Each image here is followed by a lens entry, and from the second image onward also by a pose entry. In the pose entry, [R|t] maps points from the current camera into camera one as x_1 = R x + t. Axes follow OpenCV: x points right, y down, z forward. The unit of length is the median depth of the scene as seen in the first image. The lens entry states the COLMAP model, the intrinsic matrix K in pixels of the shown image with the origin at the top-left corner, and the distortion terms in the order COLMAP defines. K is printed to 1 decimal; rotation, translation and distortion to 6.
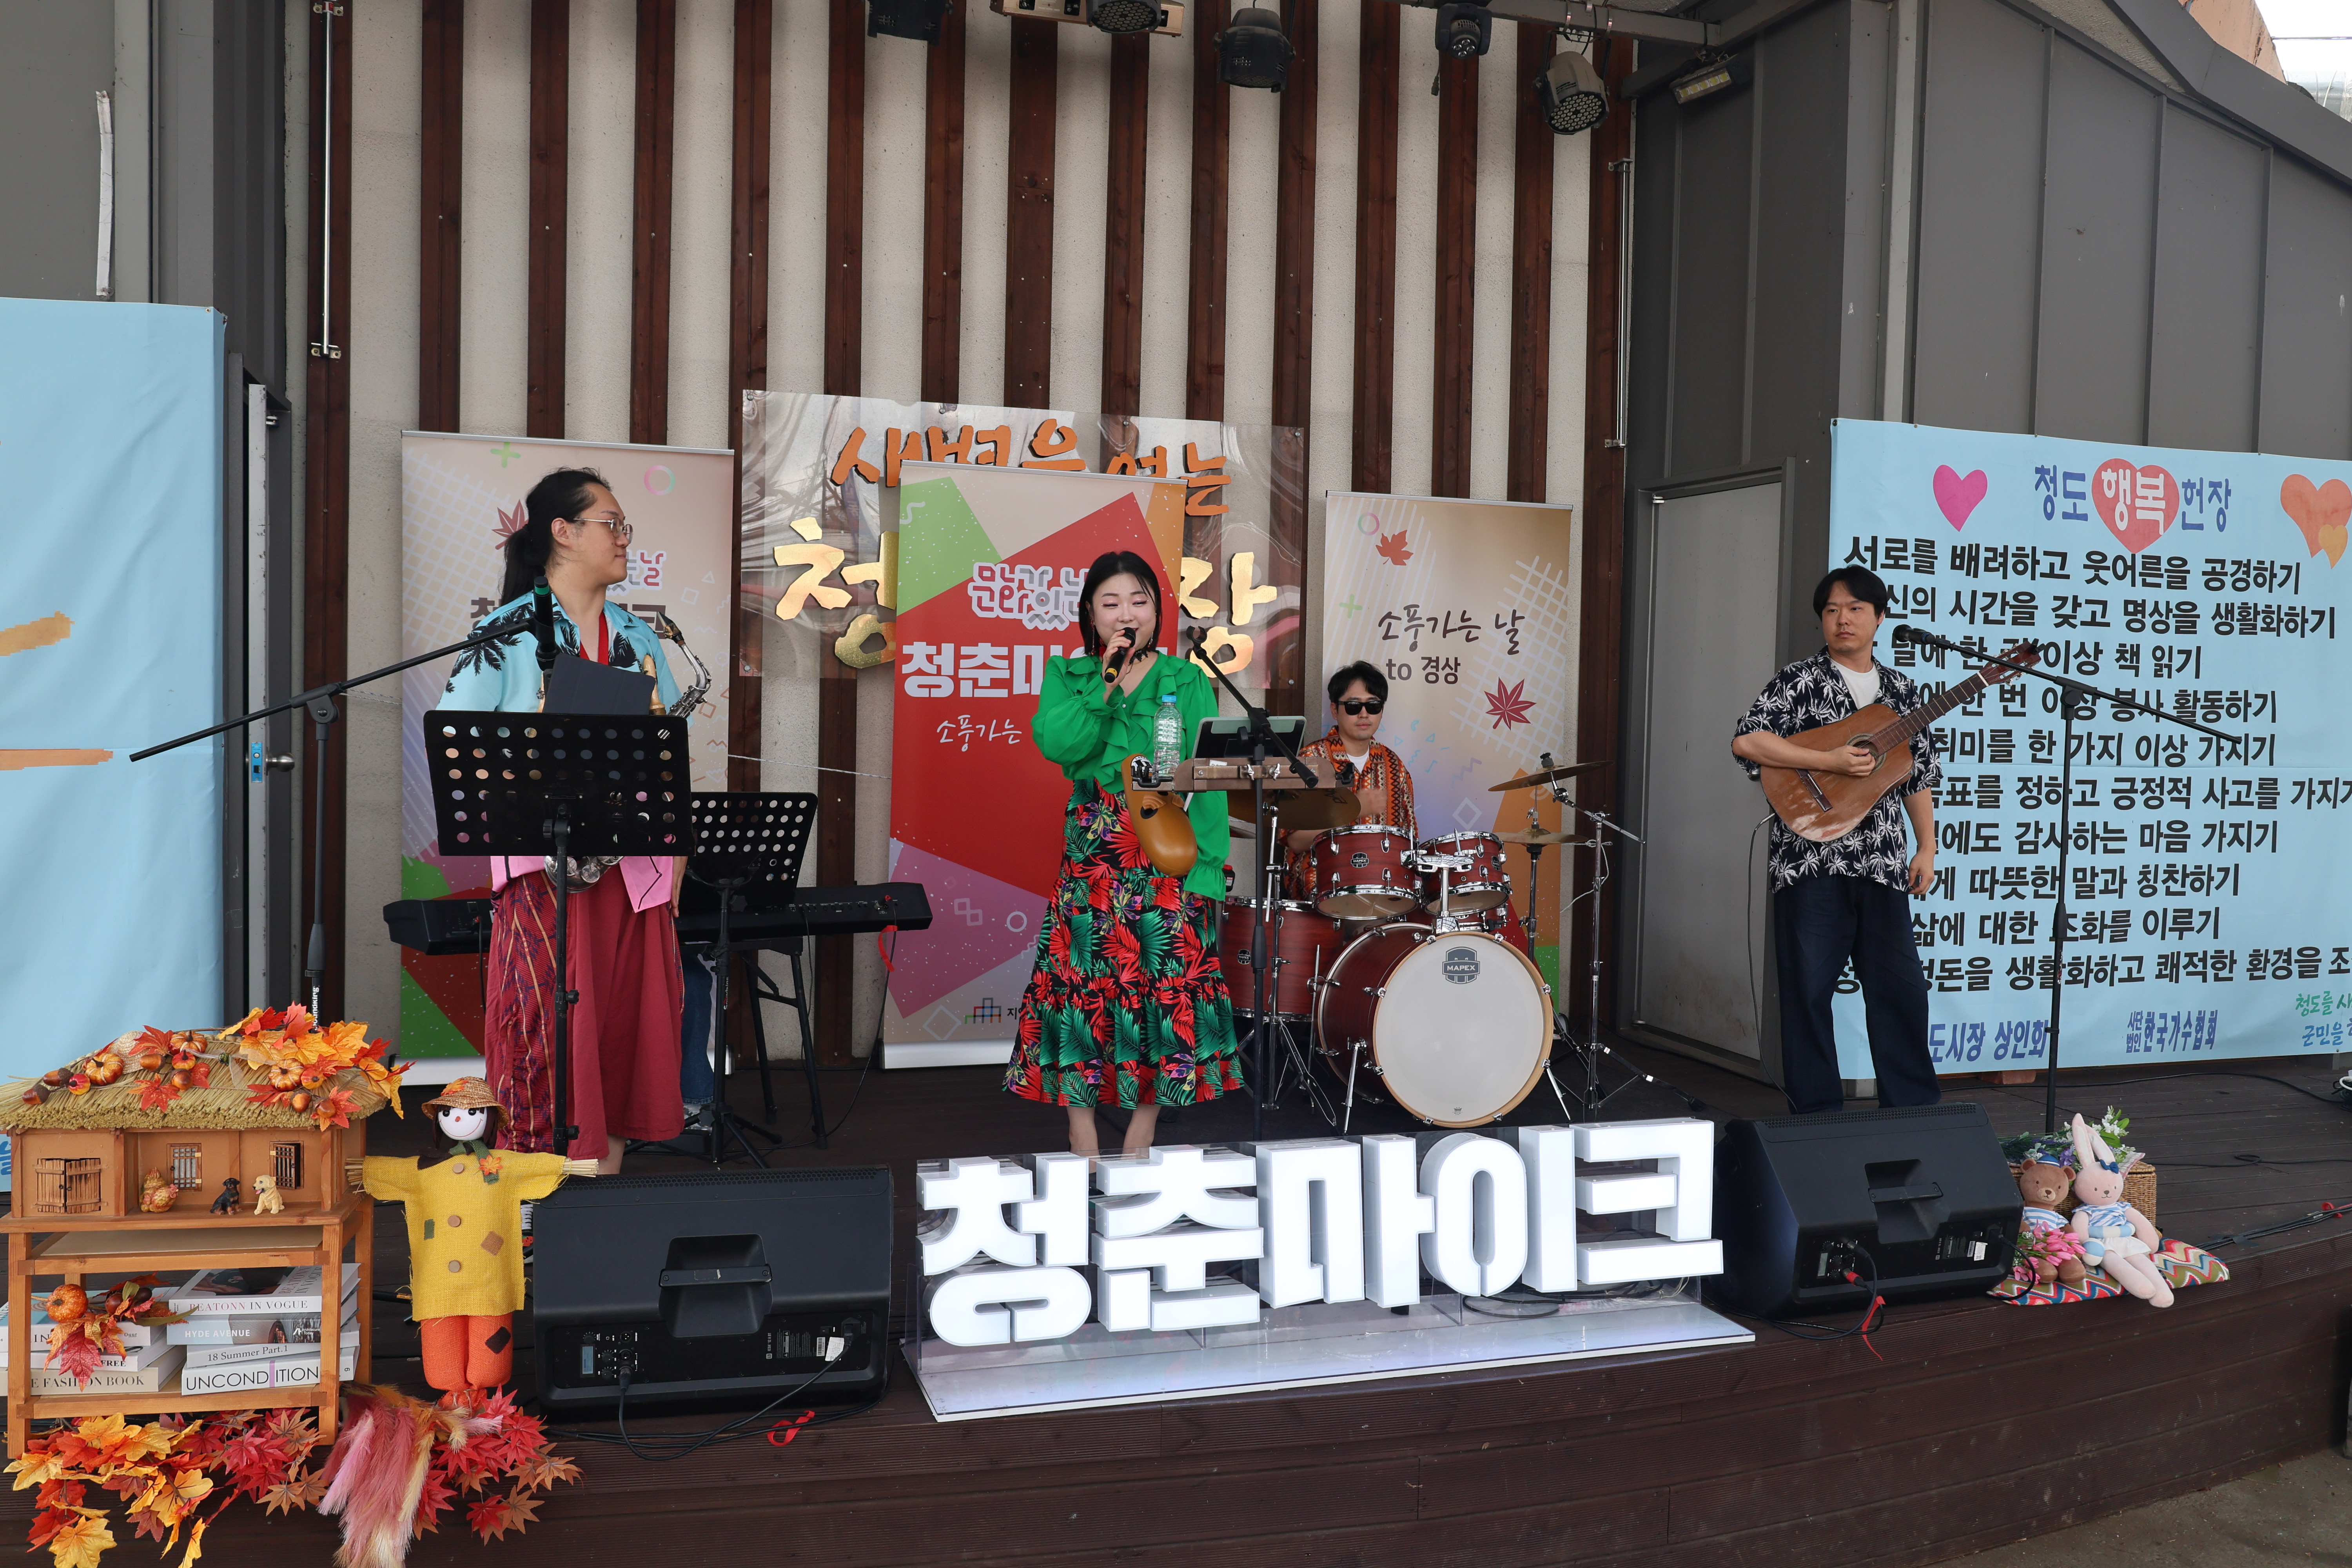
lens RADIAL K [[1896.1, 0, 1181.4], [0, 1896.1, 786.7], [0, 0, 1]] dist [-0.008887, -0.009724]
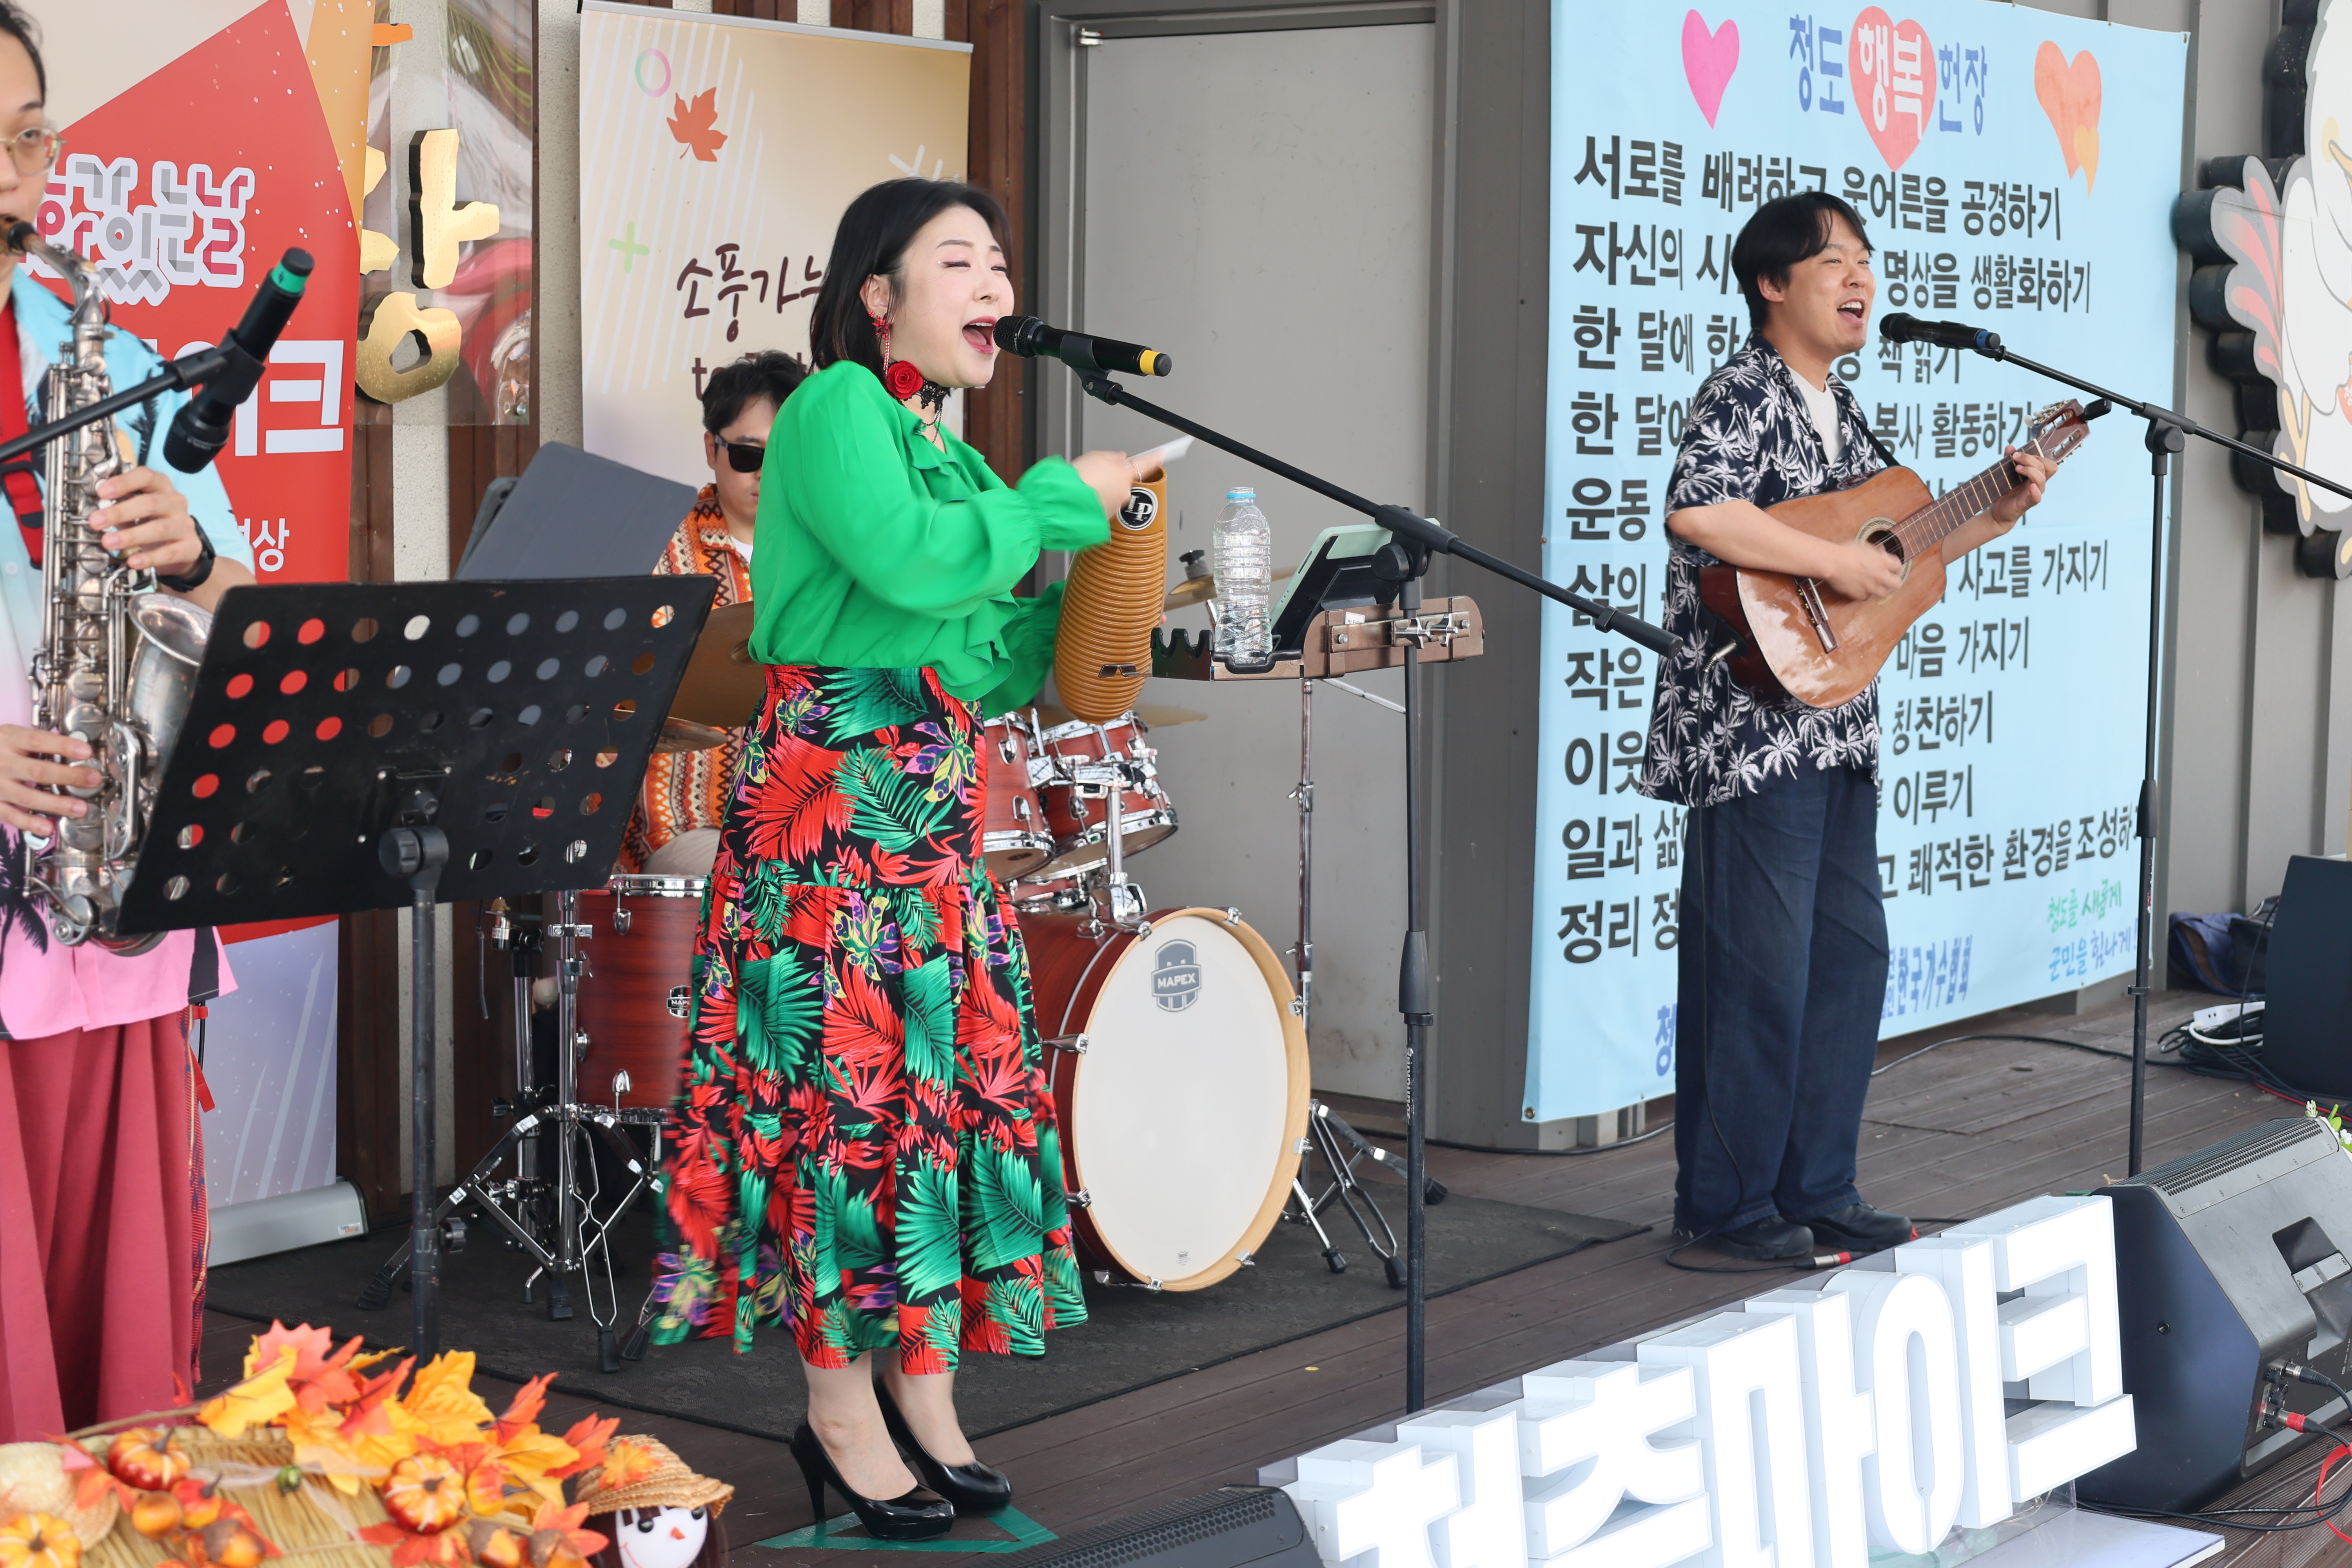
lens RADIAL K [[4068.0, 0, 1201.0], [0, 4068.0, 821.4], [0, 0, 1]] dist [-0.064040, 0.282345]
pose [[0.818083, -0.072126, 0.570559, -0.441636], [0.033412, 0.996389, 0.078049, -0.030804], [-0.574128, -0.044787, 0.817539, 0.096361]]
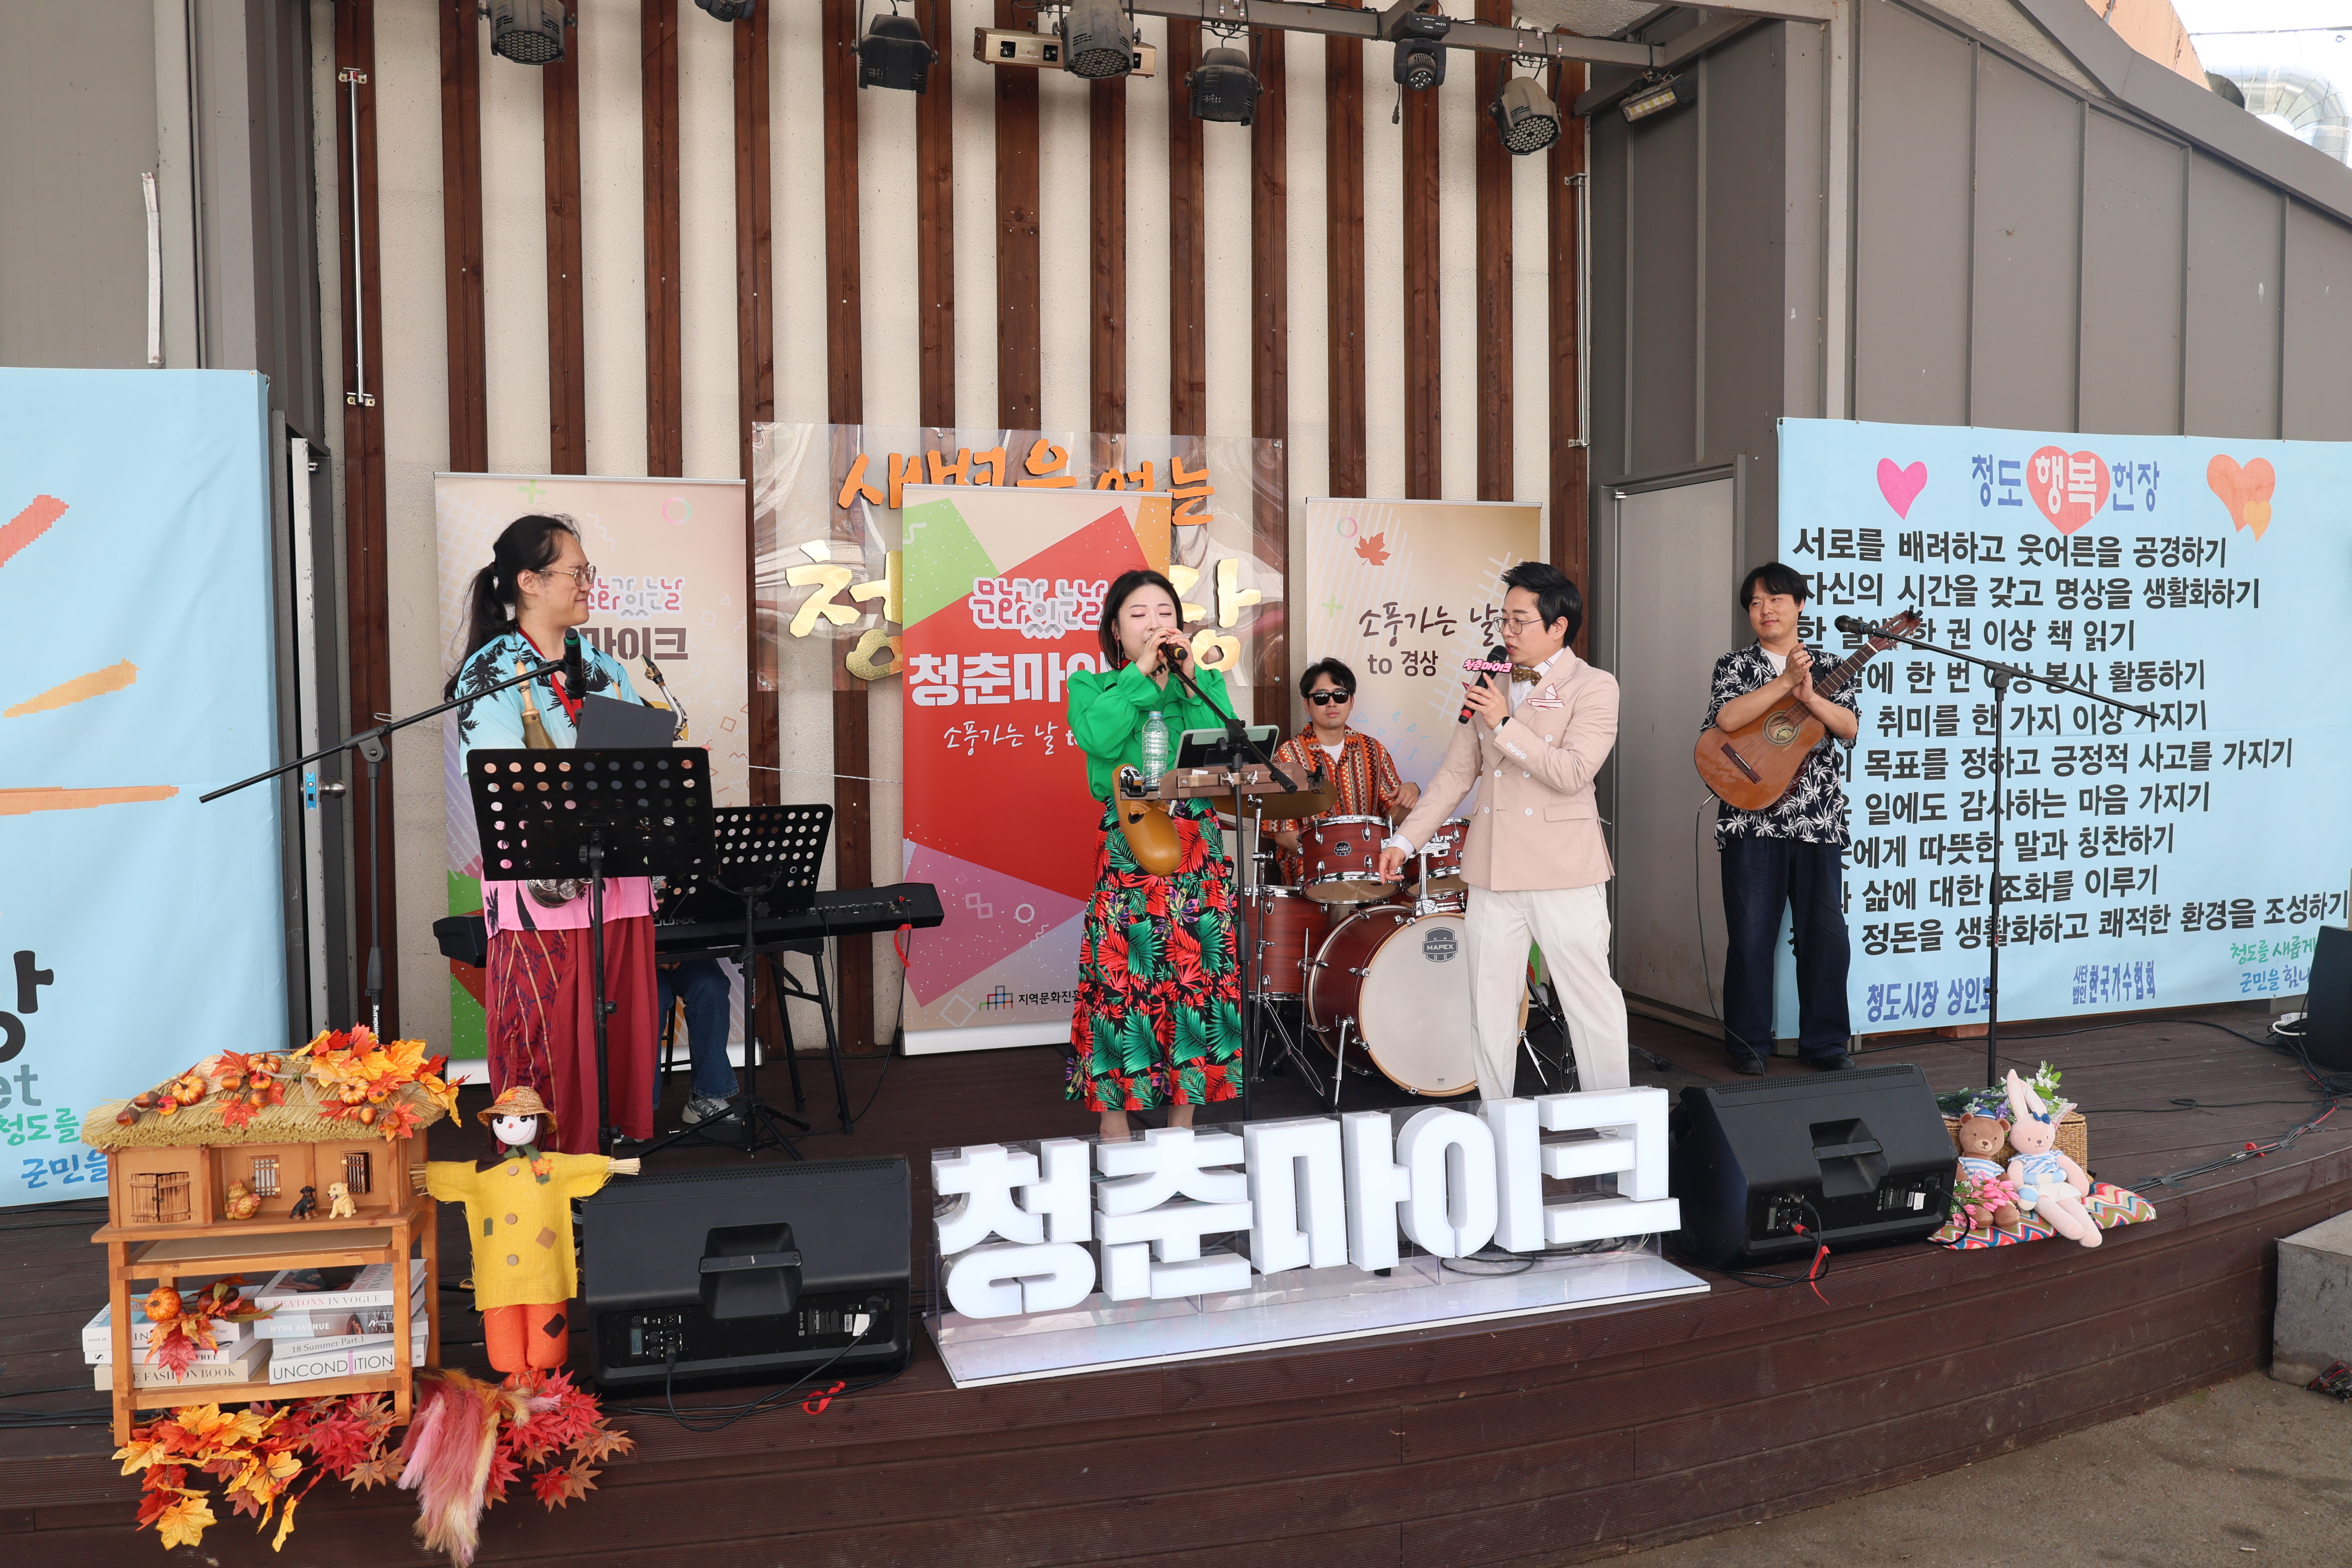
lens RADIAL K [[1832.3, 0, 1183.2], [0, 1832.3, 781.1], [0, 0, 1]] dist [-0.018736, 0.002664]
pose [[0.999531, -0.030265, -0.004603, 0.009627], [0.030315, 0.999475, 0.011394, -0.013224], [0.004255, -0.011528, 0.999924, -0.029188]]
